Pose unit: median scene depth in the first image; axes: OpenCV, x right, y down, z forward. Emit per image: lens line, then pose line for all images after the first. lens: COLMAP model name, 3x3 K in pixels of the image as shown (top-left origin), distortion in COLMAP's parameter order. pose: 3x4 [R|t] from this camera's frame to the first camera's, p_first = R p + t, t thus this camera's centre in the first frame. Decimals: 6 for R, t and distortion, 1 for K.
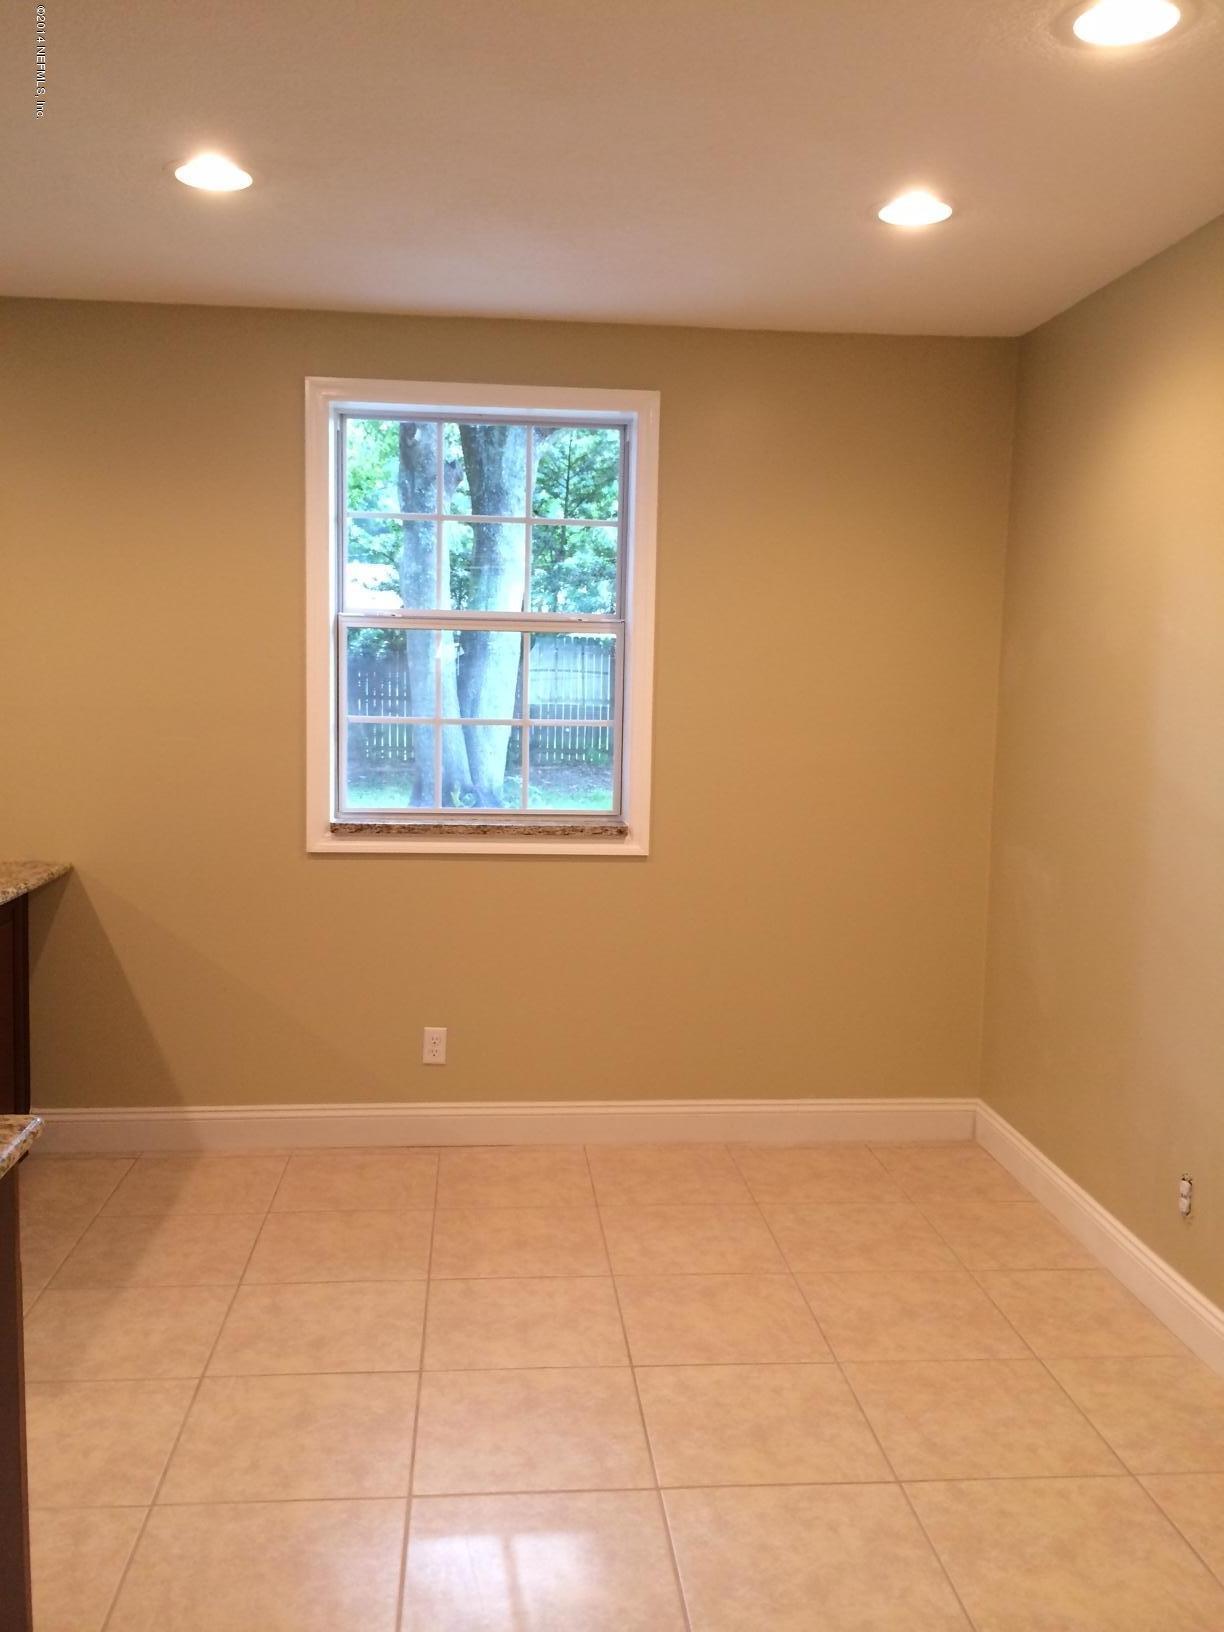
lens RADIAL K [[1409.6, 0, 608.2], [0, 1409.6, 816.5], [0, 0, 1]] dist [0.074382, -0.099305]
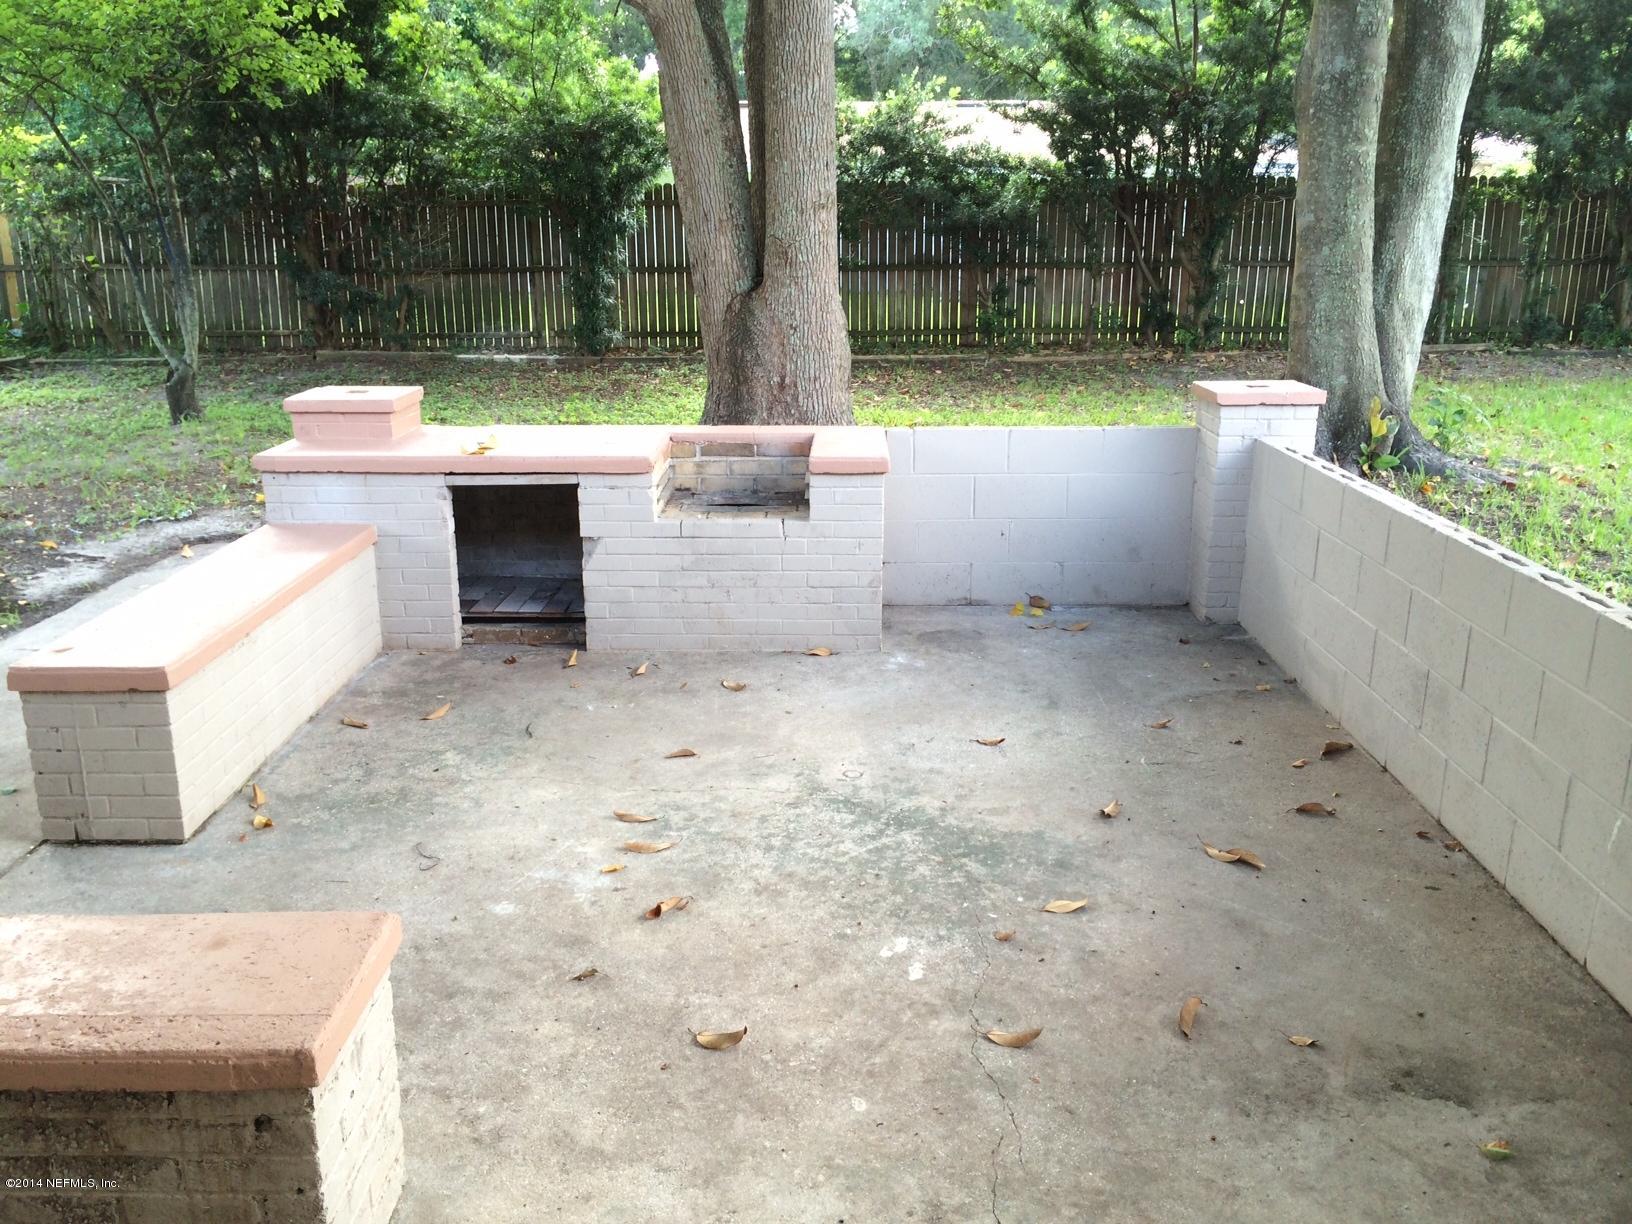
lens RADIAL K [[1409.6, 0, 815.2], [0, 1409.6, 612.8], [0, 0, 1]] dist [0.074382, -0.099305]
pose [[0.993944, 0.003431, -0.109830, -0.291565], [0.014736, 0.986321, 0.164175, -0.038365], [0.108891, -0.164800, 0.980298, 0.285008]]
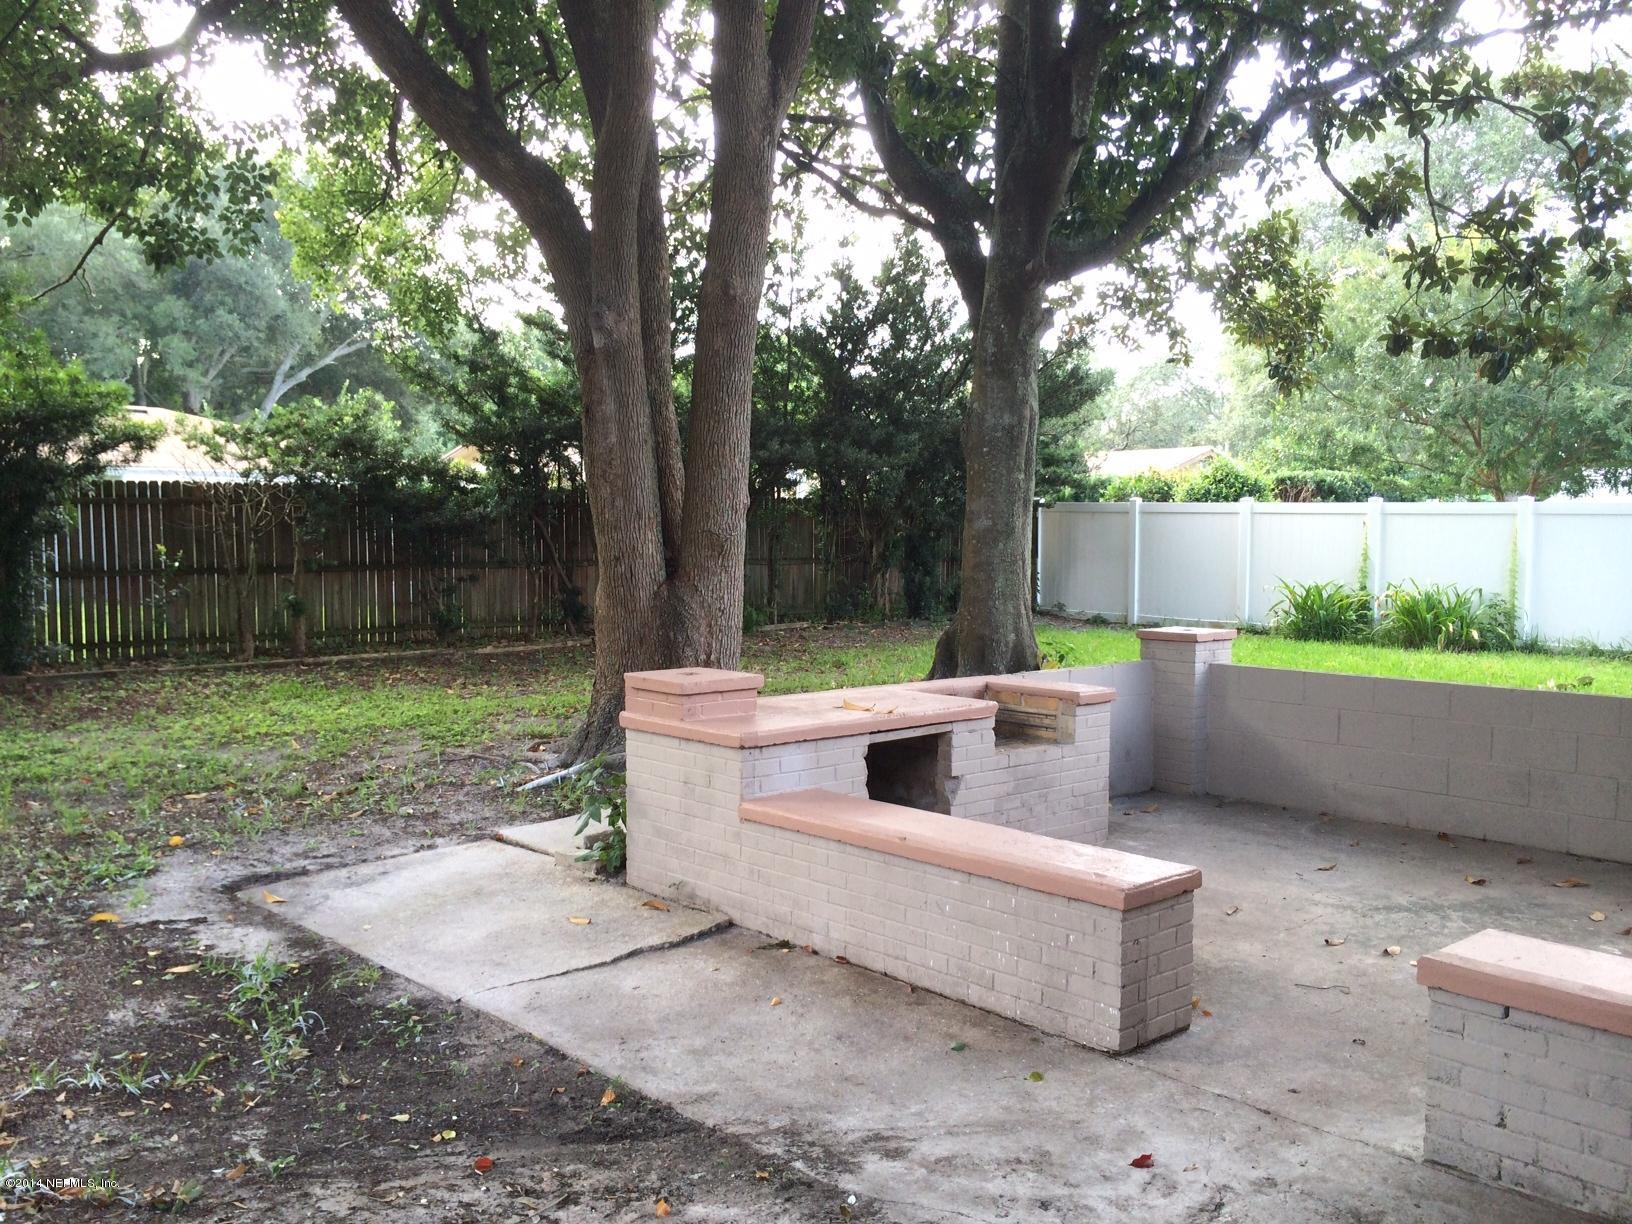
lens RADIAL K [[1409.6, 0, 811.9], [0, 1409.6, 612.0], [0, 0, 1]] dist [0.074382, -0.099305]
pose [[0.799831, -0.054091, 0.597784, -0.786937], [0.076787, 0.996969, -0.012528, -0.047928], [-0.595294, 0.055922, 0.801560, 0.332946]]
